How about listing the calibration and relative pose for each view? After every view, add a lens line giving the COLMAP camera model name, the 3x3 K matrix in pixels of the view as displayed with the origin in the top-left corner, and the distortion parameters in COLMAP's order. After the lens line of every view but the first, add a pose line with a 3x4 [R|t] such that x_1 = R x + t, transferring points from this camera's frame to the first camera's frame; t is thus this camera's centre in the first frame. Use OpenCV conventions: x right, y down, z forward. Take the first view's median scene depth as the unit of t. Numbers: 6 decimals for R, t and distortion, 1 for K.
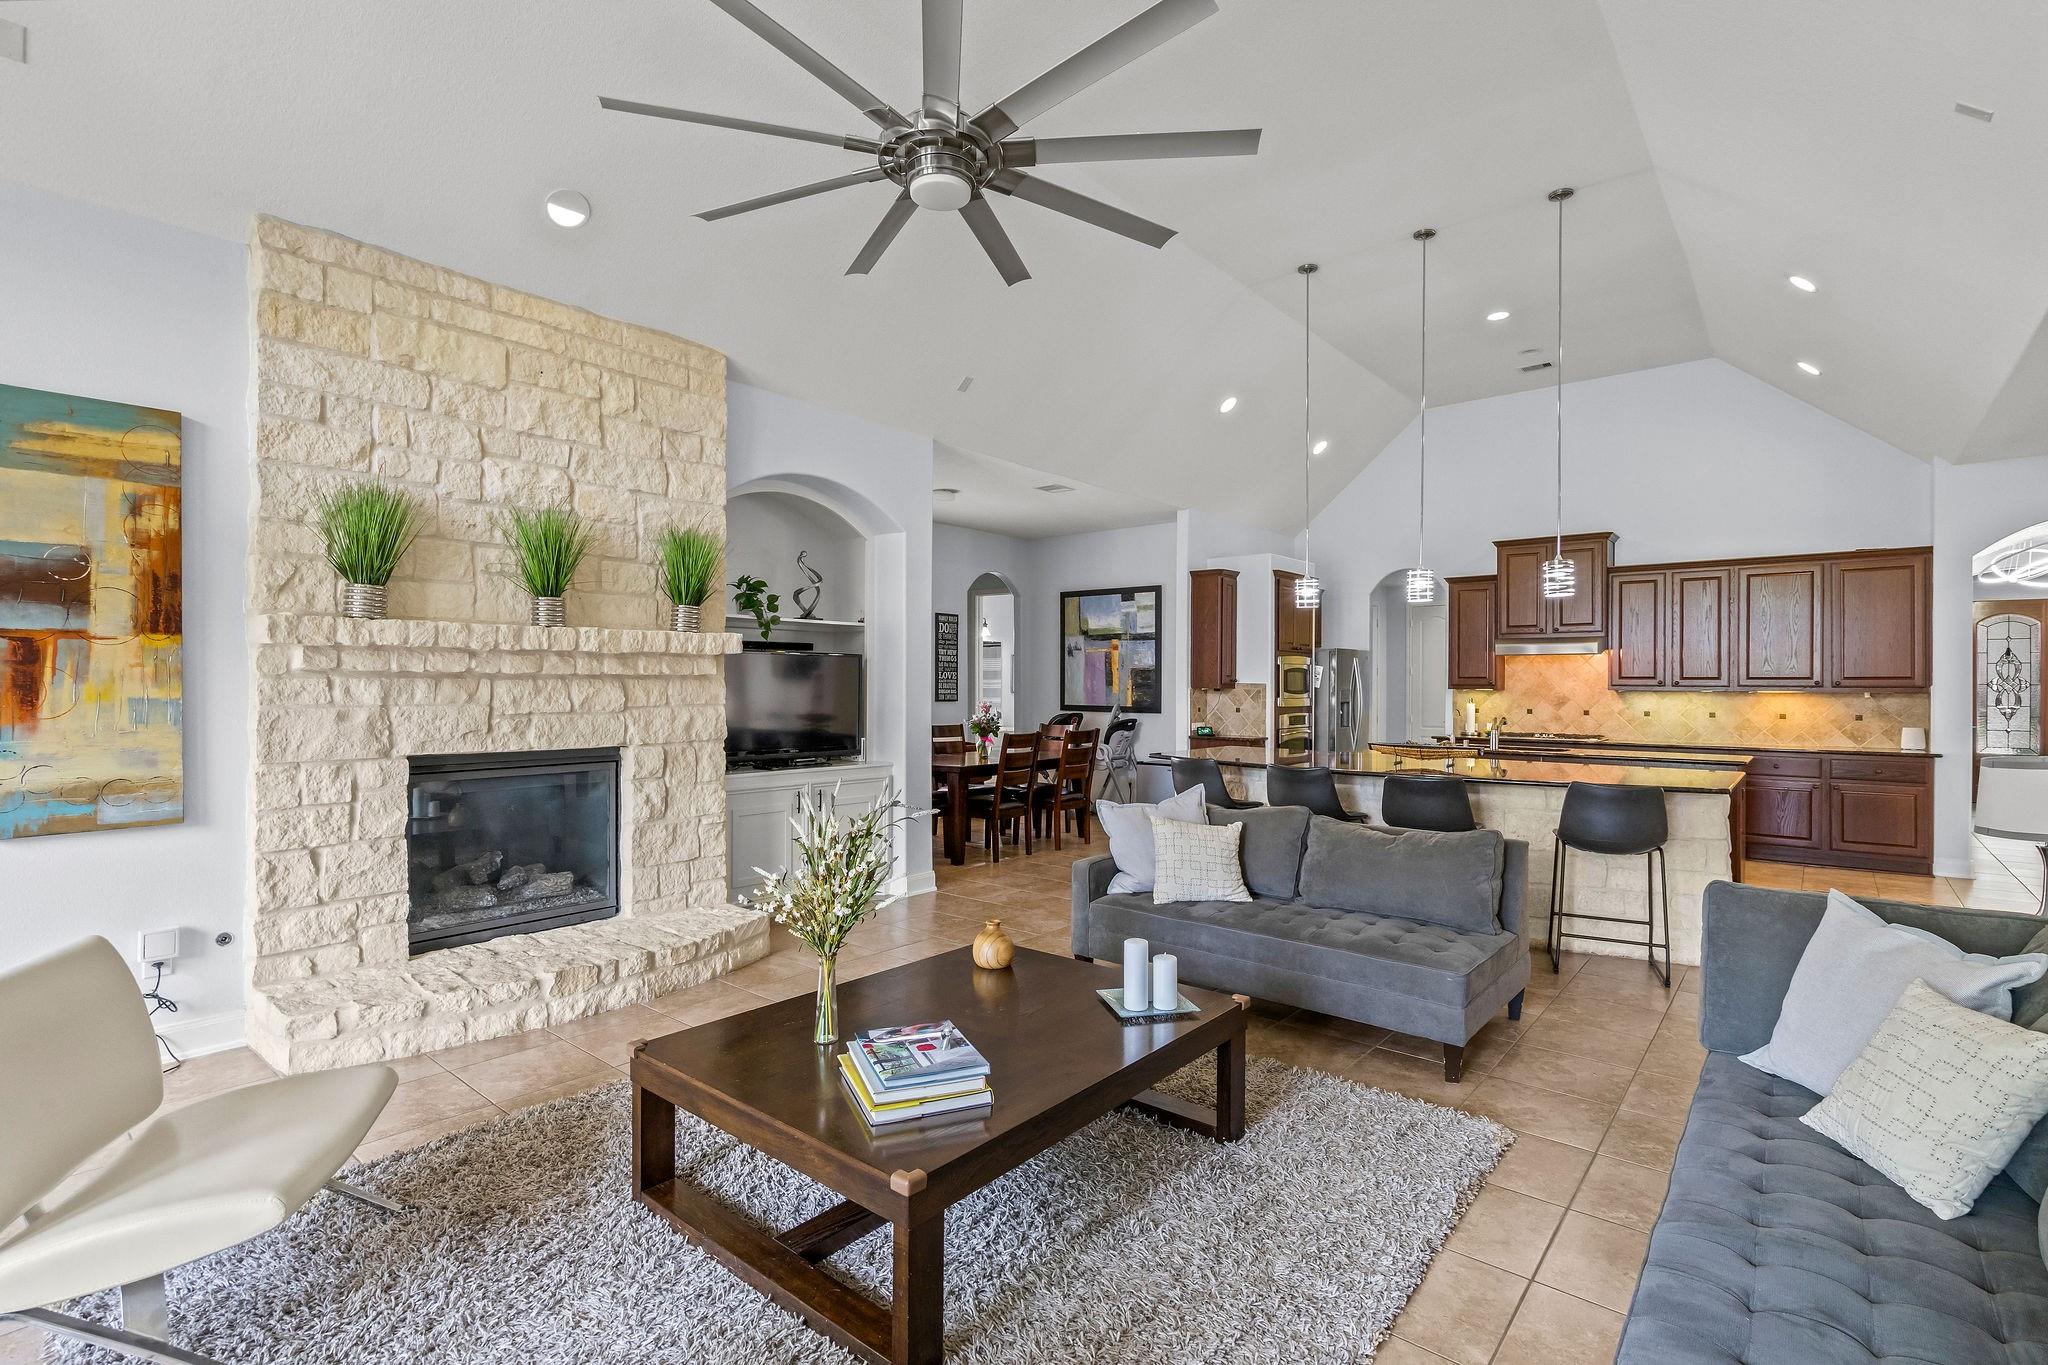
lens RADIAL K [[944.8, 0, 1036.2], [0, 944.8, 685.0], [0, 0, 1]] dist [0.000363, 0.000340]
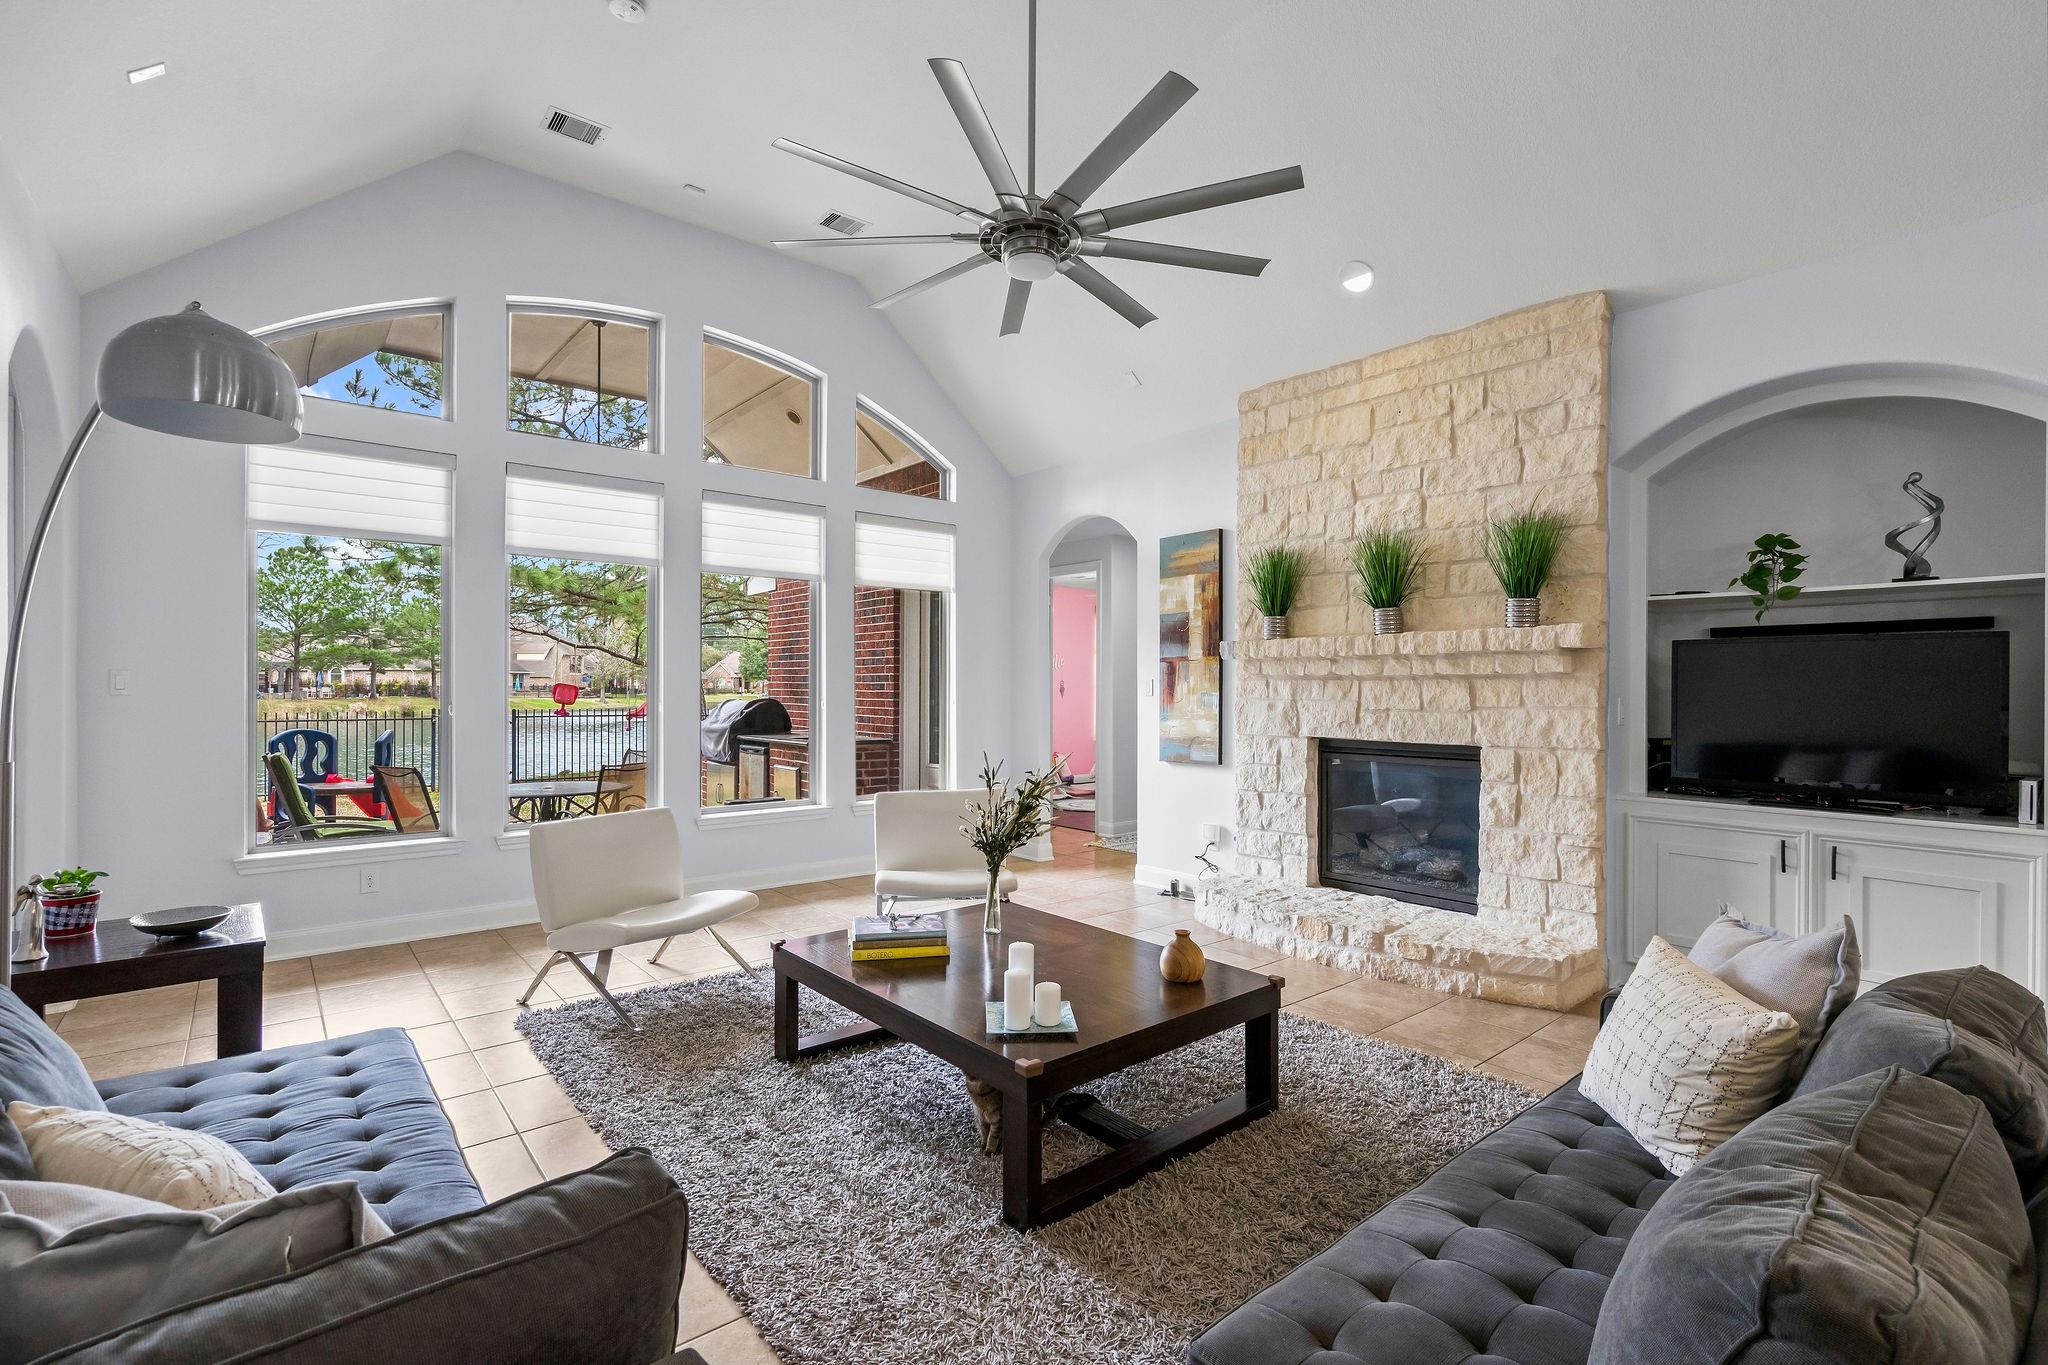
lens RADIAL K [[944.8, 0, 1037.4], [0, 944.8, 689.4], [0, 0, 1]] dist [0.000363, 0.000340]
pose [[-0.172409, -0.002295, -0.985023, 0.679473], [-0.005953, 0.999981, -0.001288, 0.009334], [0.985007, 0.005641, -0.172420, 0.767932]]
